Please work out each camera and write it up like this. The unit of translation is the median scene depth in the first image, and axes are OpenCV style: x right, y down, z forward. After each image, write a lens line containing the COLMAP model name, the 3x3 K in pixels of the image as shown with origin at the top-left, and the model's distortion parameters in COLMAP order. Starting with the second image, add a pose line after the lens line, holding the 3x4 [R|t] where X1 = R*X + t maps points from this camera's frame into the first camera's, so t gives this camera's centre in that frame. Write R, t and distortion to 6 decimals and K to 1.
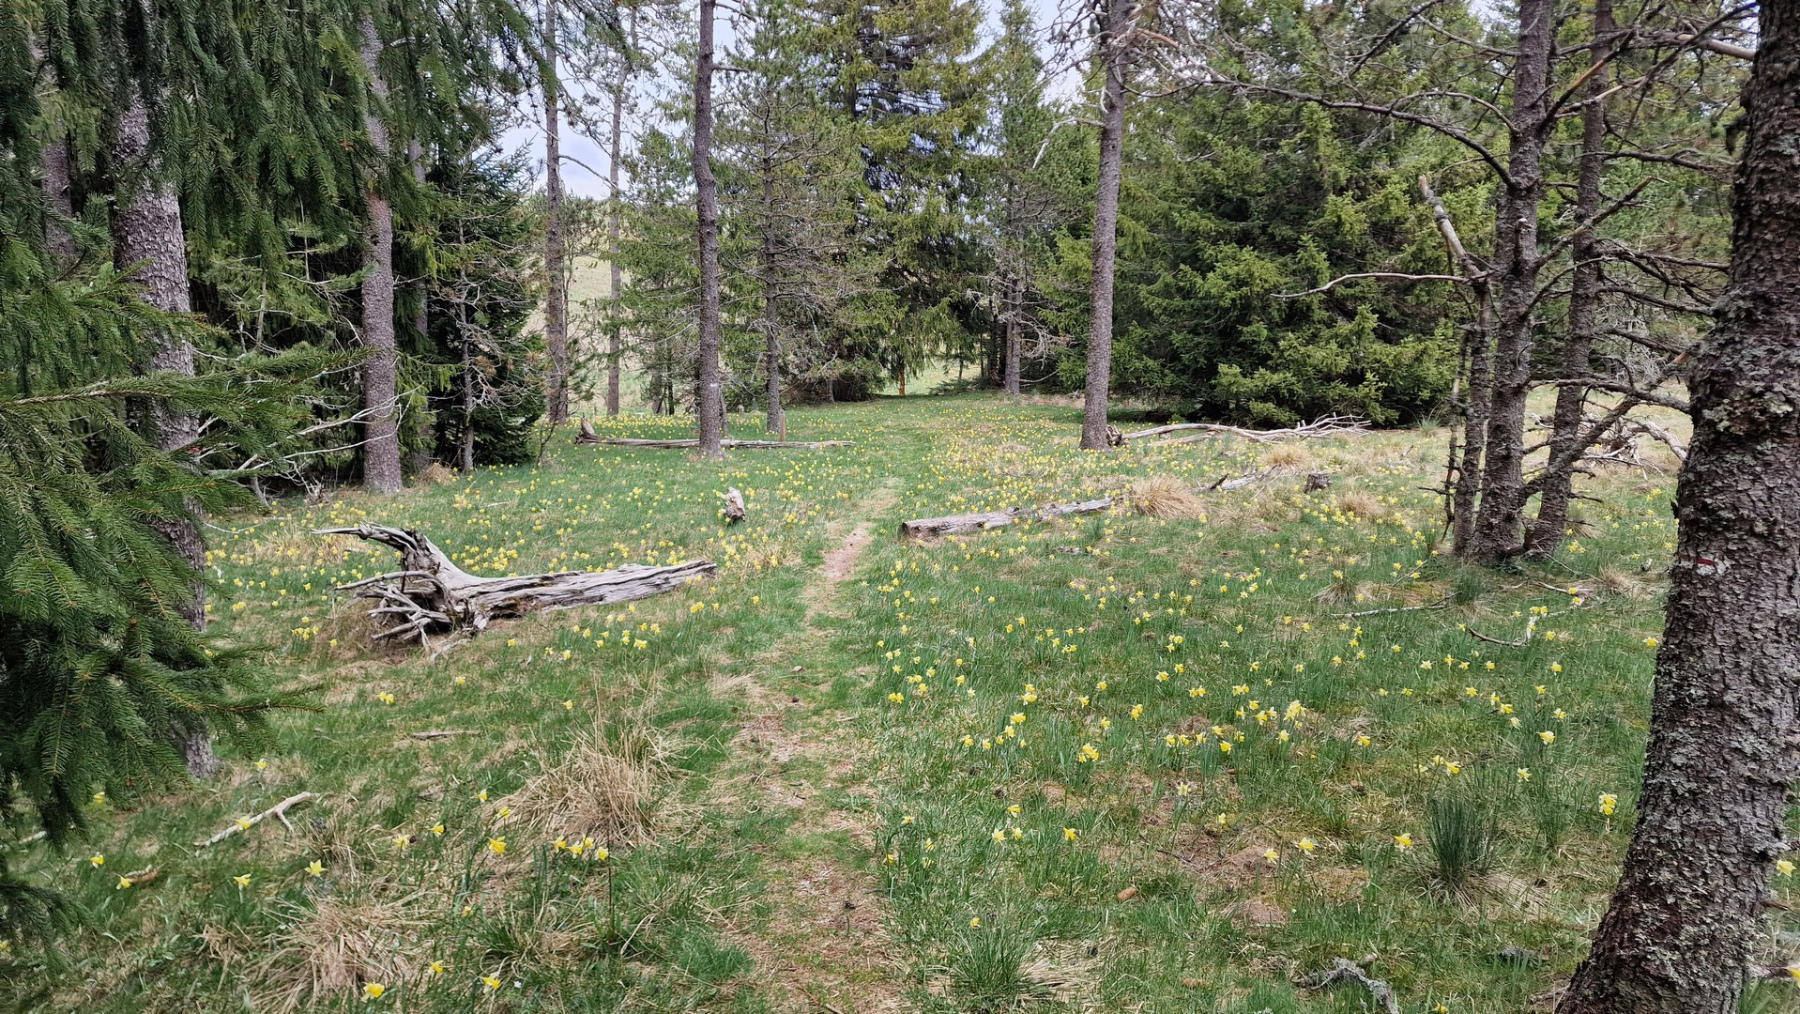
lens RADIAL K [[1207.8, 0, 884.1], [0, 1207.8, 502.4], [0, 0, 1]] dist [0.085504, -0.001193]
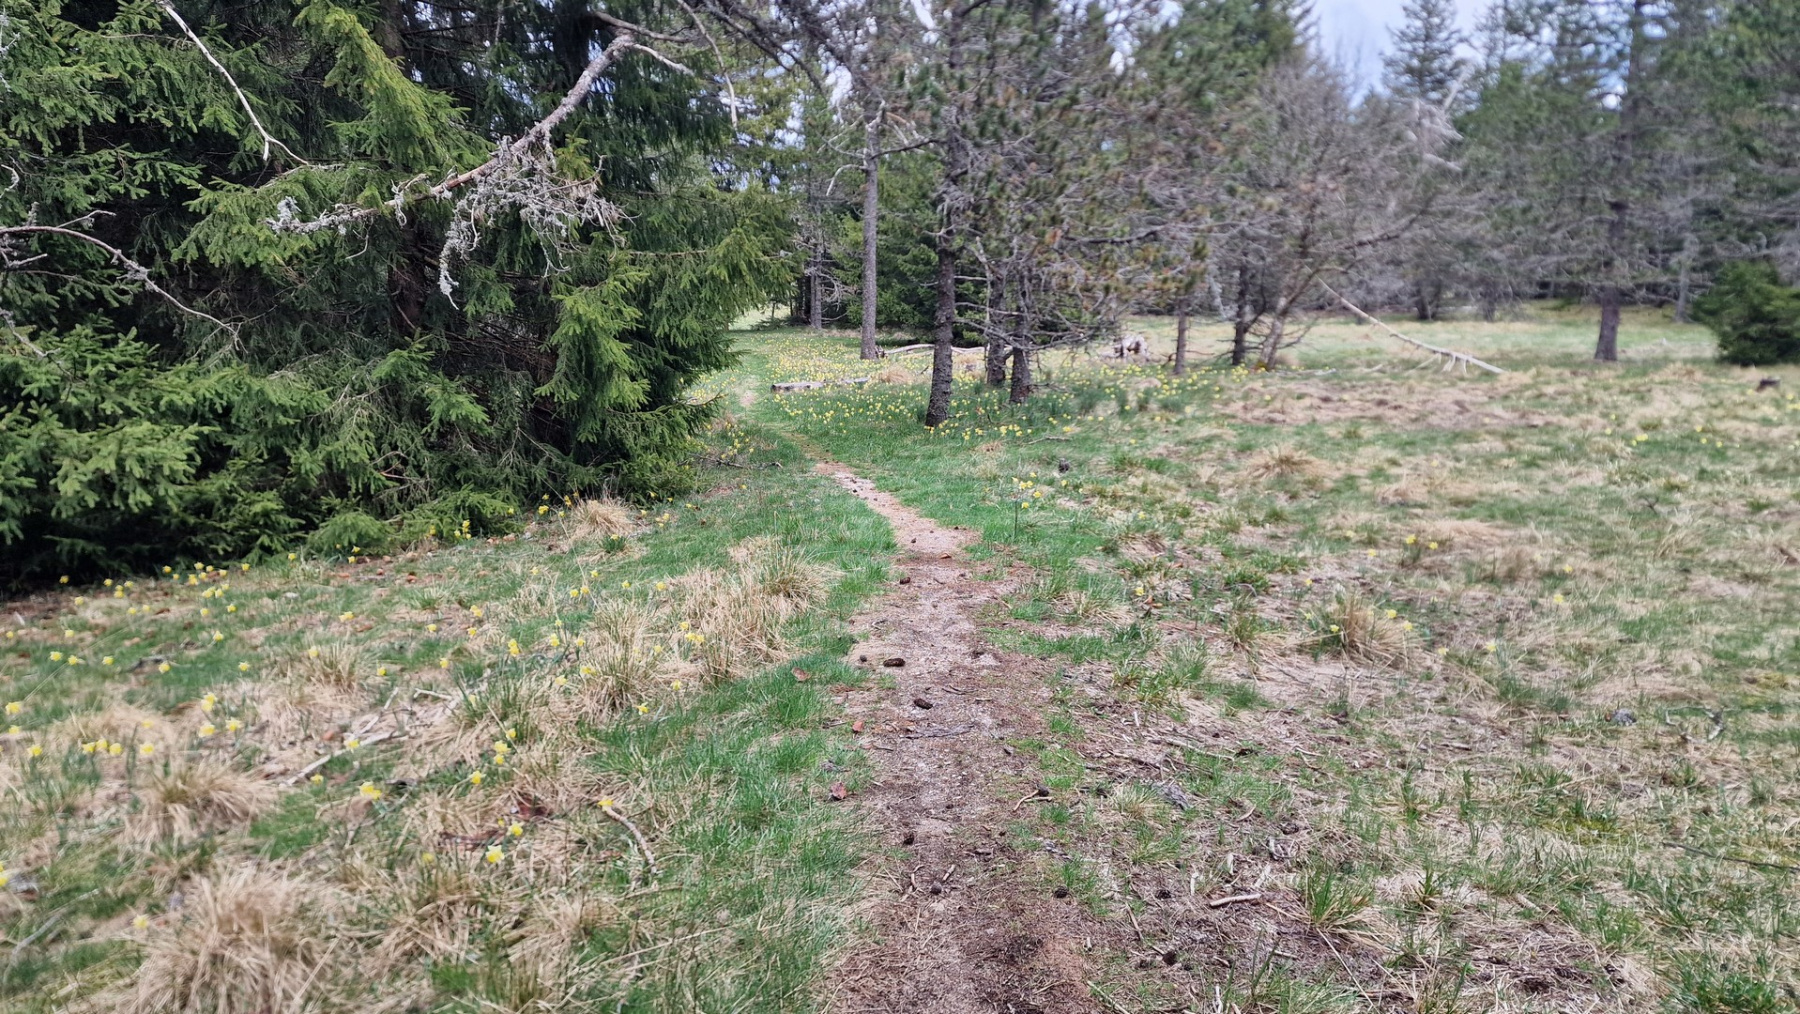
lens RADIAL K [[1207.8, 0, 896.7], [0, 1207.8, 511.7], [0, 0, 1]] dist [0.085504, -0.001193]
pose [[0.984861, -0.035236, 0.169728, -0.169854], [0.025349, 0.997872, 0.060075, 0.141008], [-0.171483, -0.054863, 0.983658, -1.427803]]
